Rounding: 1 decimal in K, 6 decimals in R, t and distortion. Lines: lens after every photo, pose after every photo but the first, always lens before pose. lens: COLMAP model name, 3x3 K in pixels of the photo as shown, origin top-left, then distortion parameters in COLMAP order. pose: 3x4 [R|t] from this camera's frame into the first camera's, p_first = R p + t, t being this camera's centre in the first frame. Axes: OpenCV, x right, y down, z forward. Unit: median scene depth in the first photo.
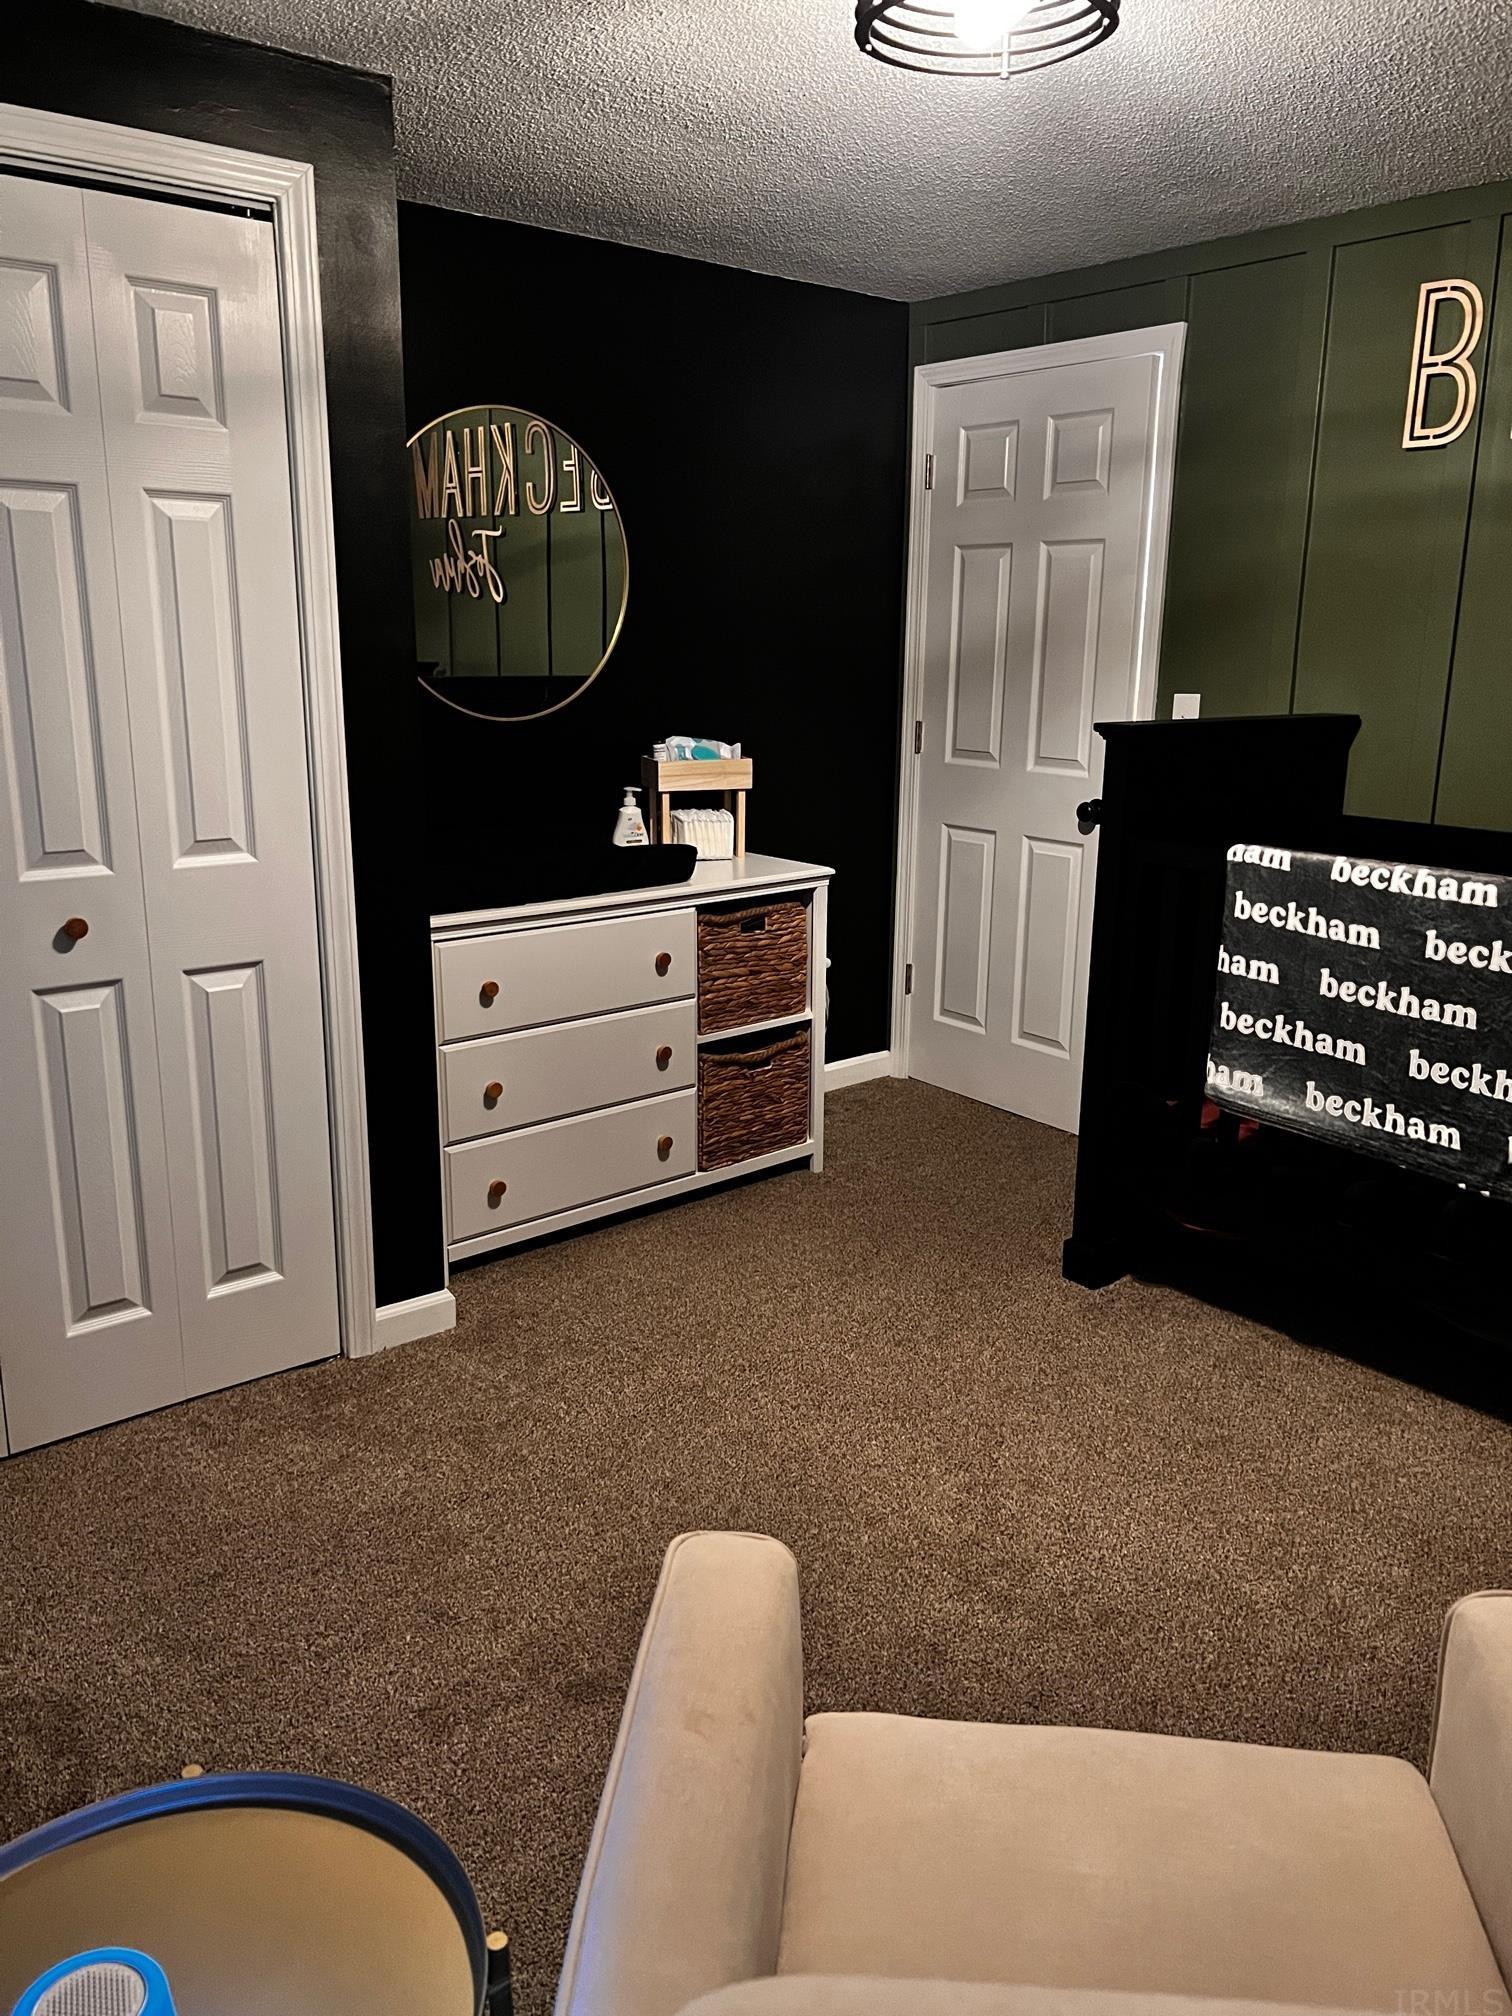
lens RADIAL K [[1528.9, 0, 752.2], [0, 1528.9, 1022.5], [0, 0, 1]] dist [0.059682, -0.077018]
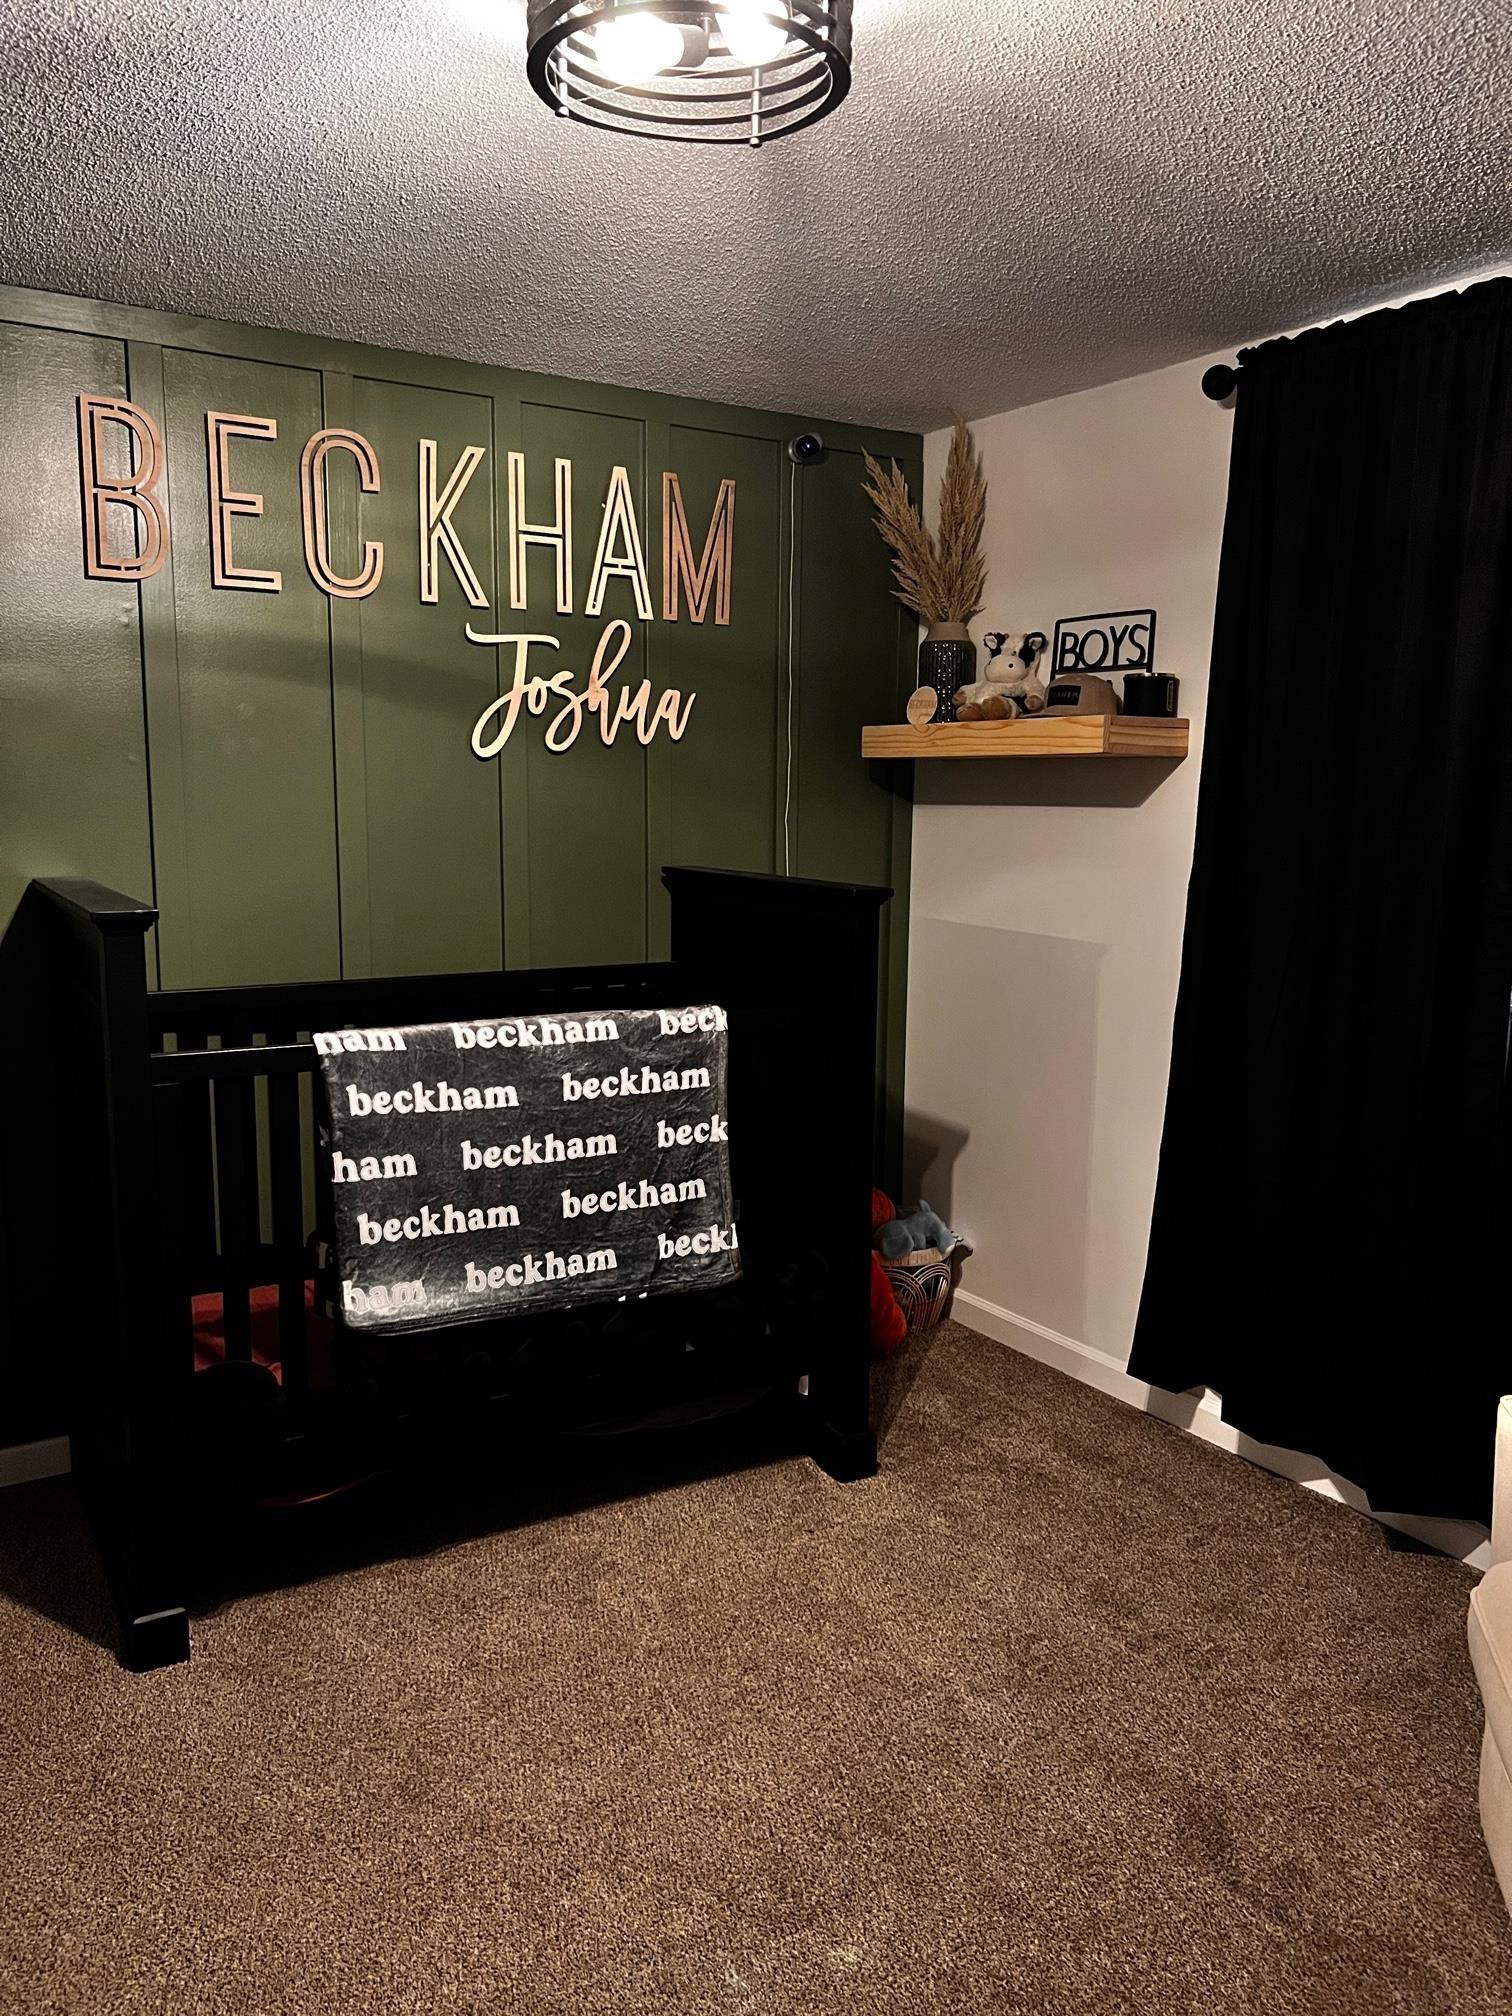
lens RADIAL K [[1570.9, 0, 755.4], [0, 1570.9, 1023.2], [0, 0, 1]] dist [0.086268, -0.206260]
pose [[0.120162, -0.165543, 0.978855, -0.545872], [0.238209, 0.962002, 0.133451, -0.194473], [-0.963752, 0.217136, 0.155030, 0.679557]]
